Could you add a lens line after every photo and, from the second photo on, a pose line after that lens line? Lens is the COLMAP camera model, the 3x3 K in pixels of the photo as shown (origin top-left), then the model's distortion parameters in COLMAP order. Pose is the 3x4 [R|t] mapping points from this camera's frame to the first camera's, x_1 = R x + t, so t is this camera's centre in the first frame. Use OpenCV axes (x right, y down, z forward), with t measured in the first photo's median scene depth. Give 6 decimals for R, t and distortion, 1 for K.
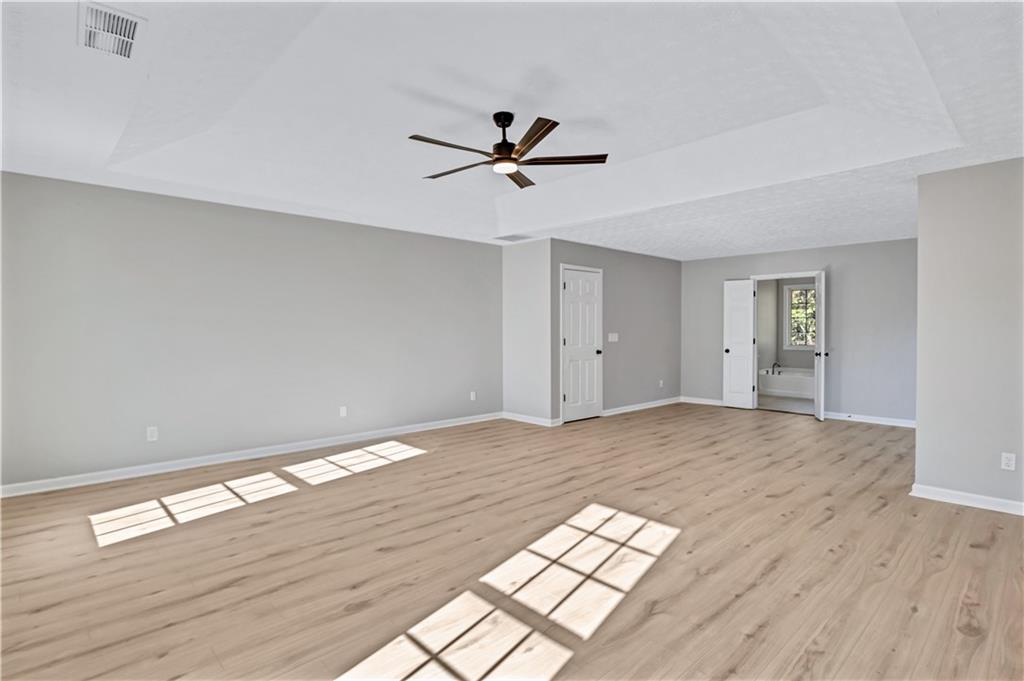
lens RADIAL K [[512.1, 0, 514.9], [0, 512.1, 333.0], [0, 0, 1]] dist [-0.010368, -0.000056]
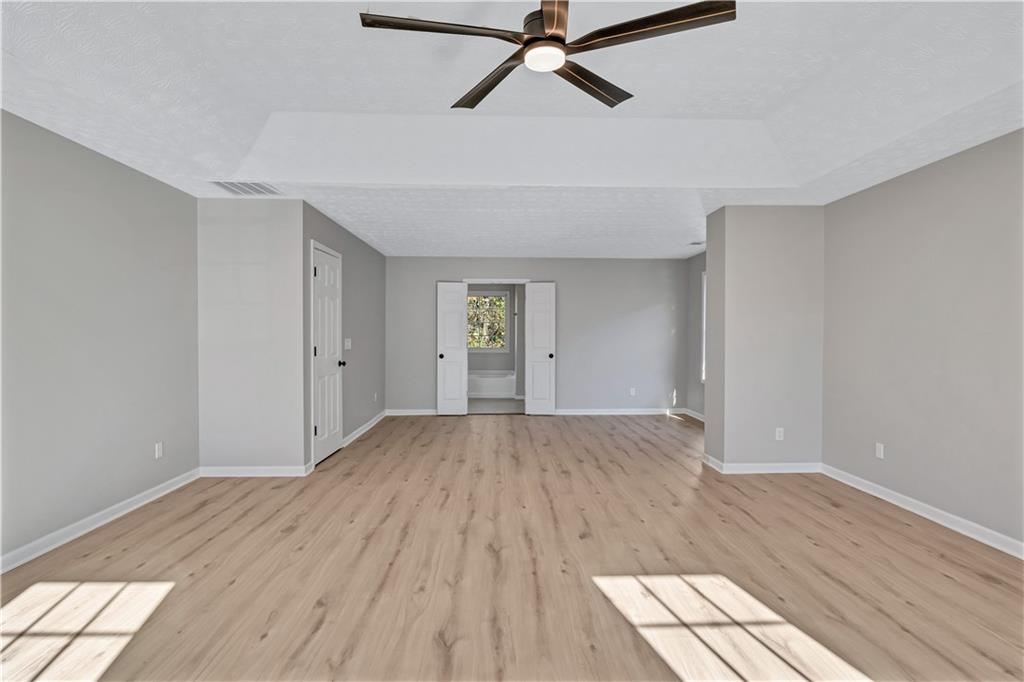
lens RADIAL K [[512.1, 0, 514.9], [0, 512.1, 333.5], [0, 0, 1]] dist [-0.010368, -0.000056]
pose [[0.663432, -0.000516, 0.748237, -0.426727], [0.005093, 0.999980, -0.003826, -0.005577], [-0.748219, 0.006349, 0.663421, 0.567167]]
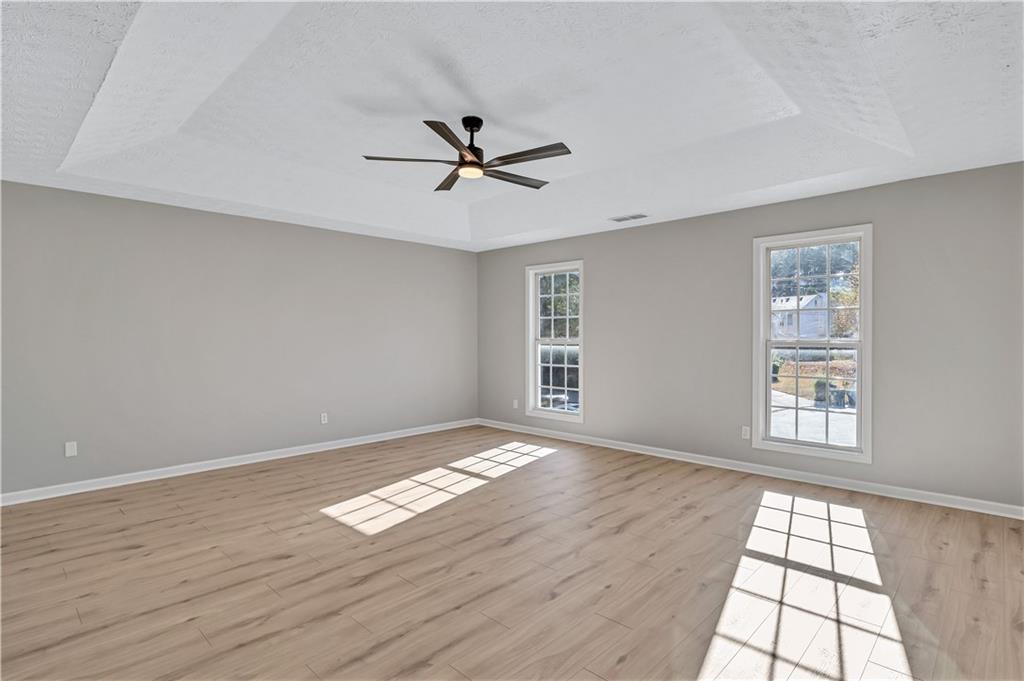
lens RADIAL K [[512.1, 0, 514.9], [0, 512.1, 333.0], [0, 0, 1]] dist [-0.010368, -0.000056]
pose [[-0.998729, 0.001034, -0.050383, -0.046709], [0.000696, 0.999977, 0.006732, -0.017131], [0.050389, 0.006689, -0.998707, 1.774530]]
